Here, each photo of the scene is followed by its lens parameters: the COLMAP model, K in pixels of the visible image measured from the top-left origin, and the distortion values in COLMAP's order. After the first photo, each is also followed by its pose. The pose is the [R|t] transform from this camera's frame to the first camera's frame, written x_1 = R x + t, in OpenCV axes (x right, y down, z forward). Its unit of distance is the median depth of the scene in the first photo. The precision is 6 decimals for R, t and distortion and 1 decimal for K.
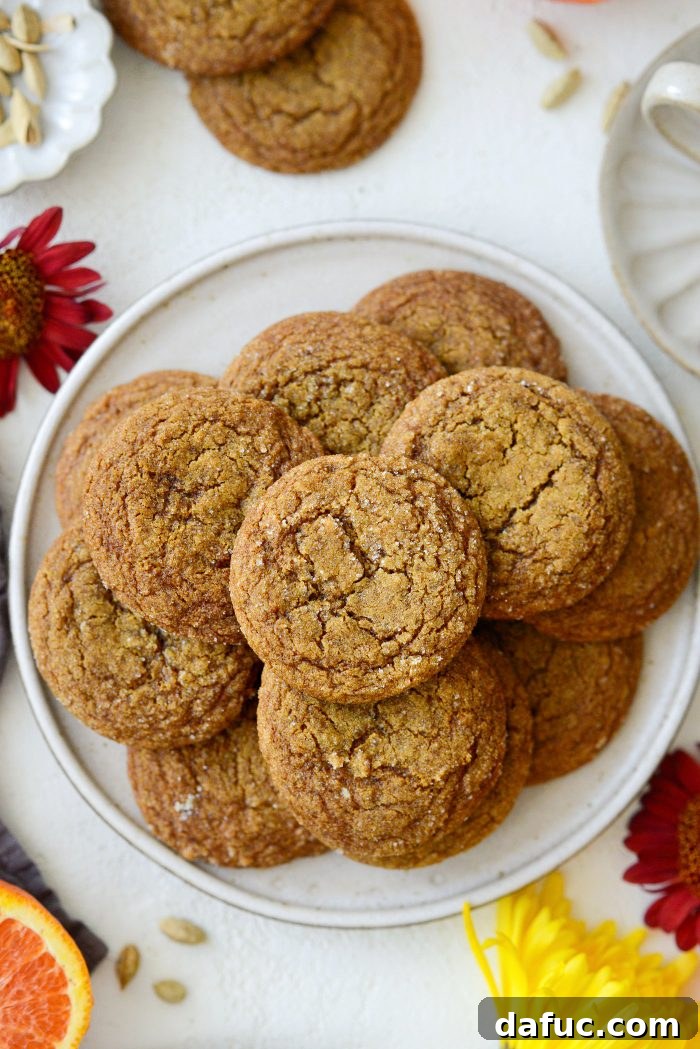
lens RADIAL K [[1553.3, 0, 350.0], [0, 1553.3, 524.5], [0, 0, 1]] dist [0.006639, 0.010063]
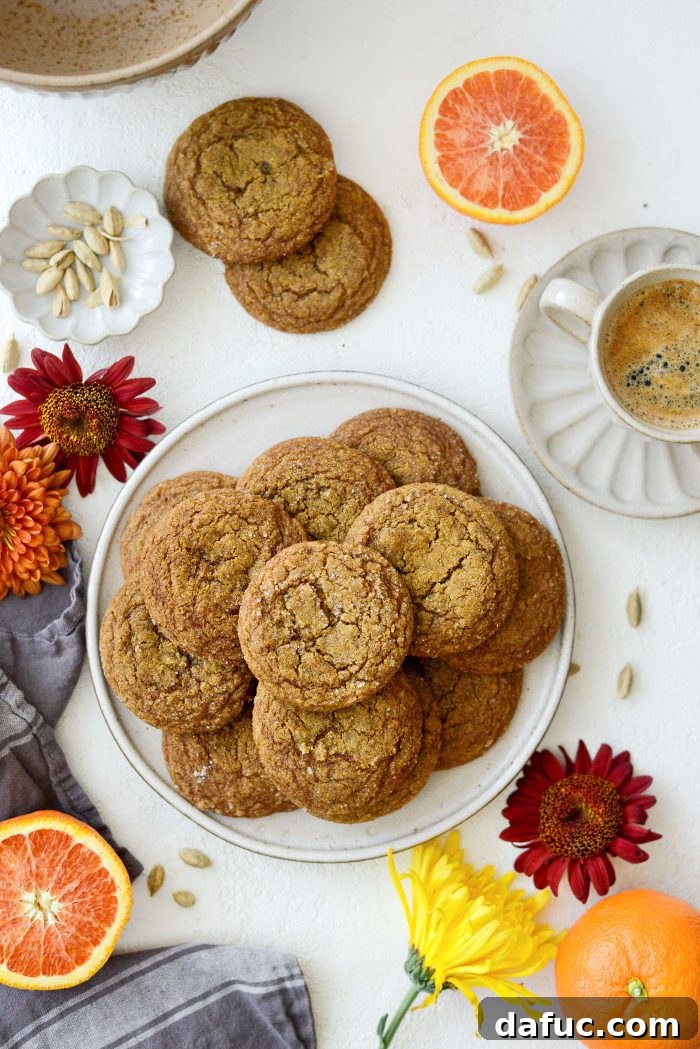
lens RADIAL K [[1553.3, 0, 350.0], [0, 1553.3, 524.5], [0, 0, 1]] dist [0.006639, 0.010063]
pose [[0.998841, 0.047848, -0.005205, 0.030877], [-0.047655, 0.998335, 0.032508, -0.107560], [0.006752, -0.032222, 0.999458, -0.455941]]
